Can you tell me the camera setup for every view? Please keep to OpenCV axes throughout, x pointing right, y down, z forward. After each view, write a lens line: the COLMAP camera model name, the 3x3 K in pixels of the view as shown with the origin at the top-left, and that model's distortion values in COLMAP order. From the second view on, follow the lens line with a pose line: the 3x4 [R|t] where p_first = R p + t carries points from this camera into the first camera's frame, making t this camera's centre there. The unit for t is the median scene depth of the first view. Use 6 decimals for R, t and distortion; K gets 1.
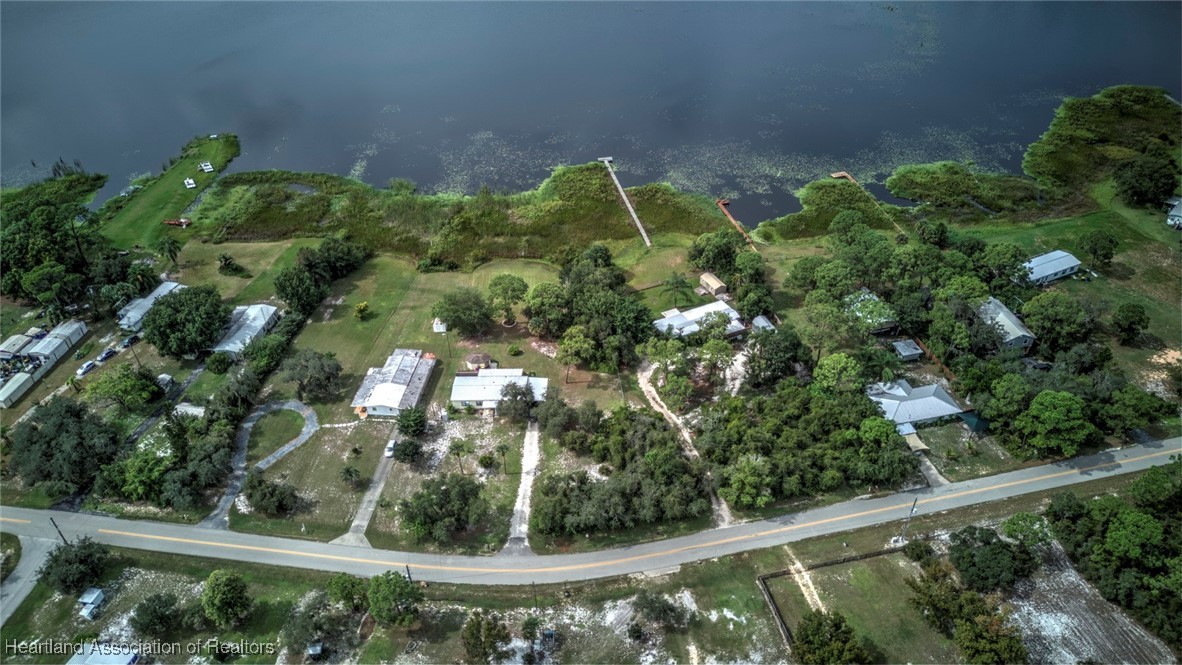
lens RADIAL K [[828.4, 0, 598.6], [0, 828.4, 331.6], [0, 0, 1]] dist [0.049473, -0.034501]
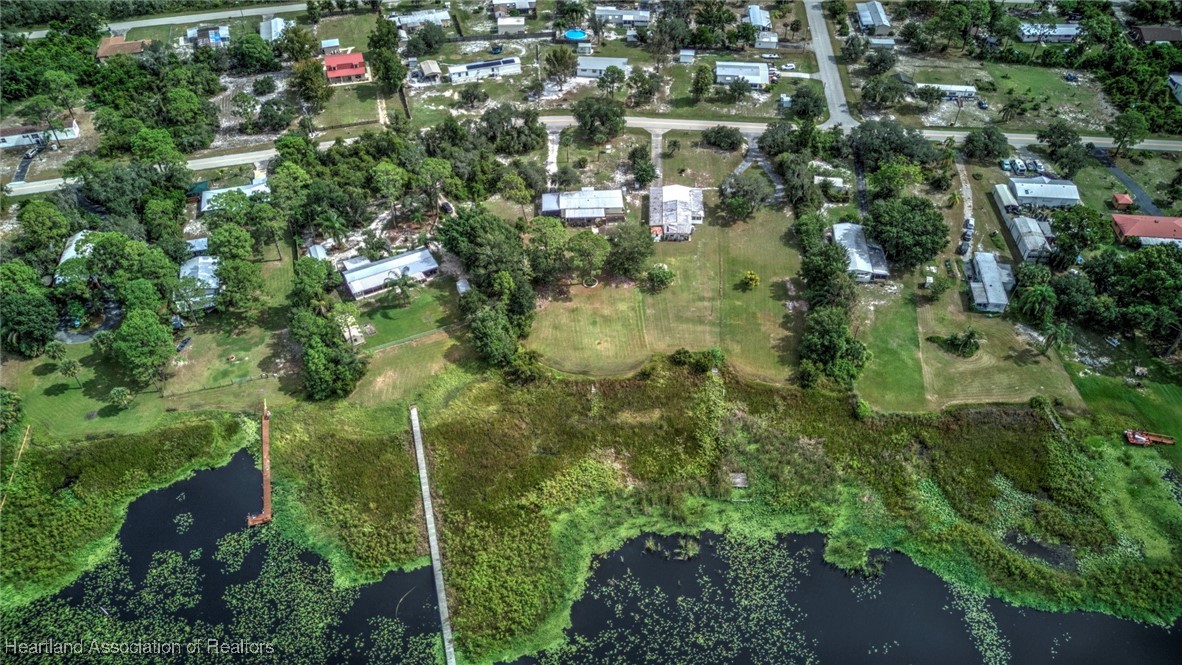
lens RADIAL K [[828.4, 0, 591.6], [0, 828.4, 329.6], [0, 0, 1]] dist [0.049473, -0.034501]
pose [[-0.998854, 0.041664, -0.023541, -0.089900], [-0.015793, 0.177359, 0.984020, -0.970138], [0.045173, 0.983264, -0.176497, 1.280725]]
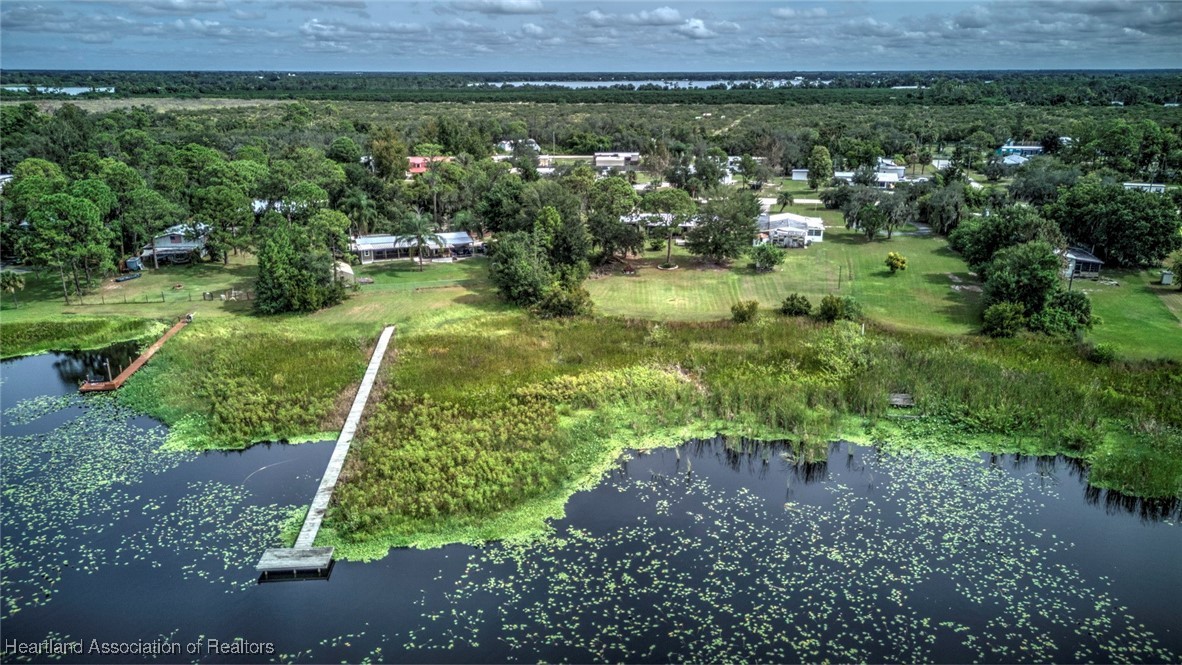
lens RADIAL K [[828.4, 0, 593.9], [0, 828.4, 334.6], [0, 0, 1]] dist [0.049473, -0.034501]
pose [[-0.994741, -0.017347, 0.100941, -0.123268], [0.072441, 0.577554, 0.813132, -0.577453], [-0.072404, 0.816168, -0.573260, 1.525056]]
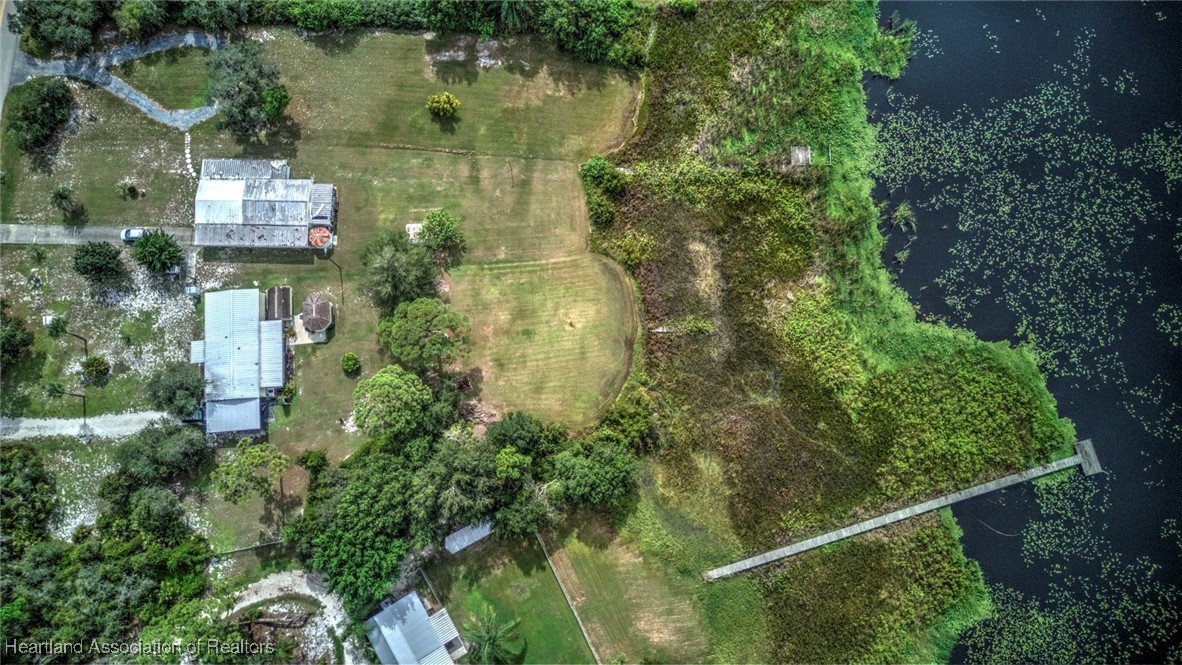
lens RADIAL K [[828.4, 0, 592.7], [0, 828.4, 339.3], [0, 0, 1]] dist [0.049473, -0.034501]
pose [[0.081361, 0.982739, -0.166144, -0.000756], [-0.587602, 0.181941, 0.788430, -0.582156], [0.805049, 0.033479, 0.592262, 0.771786]]
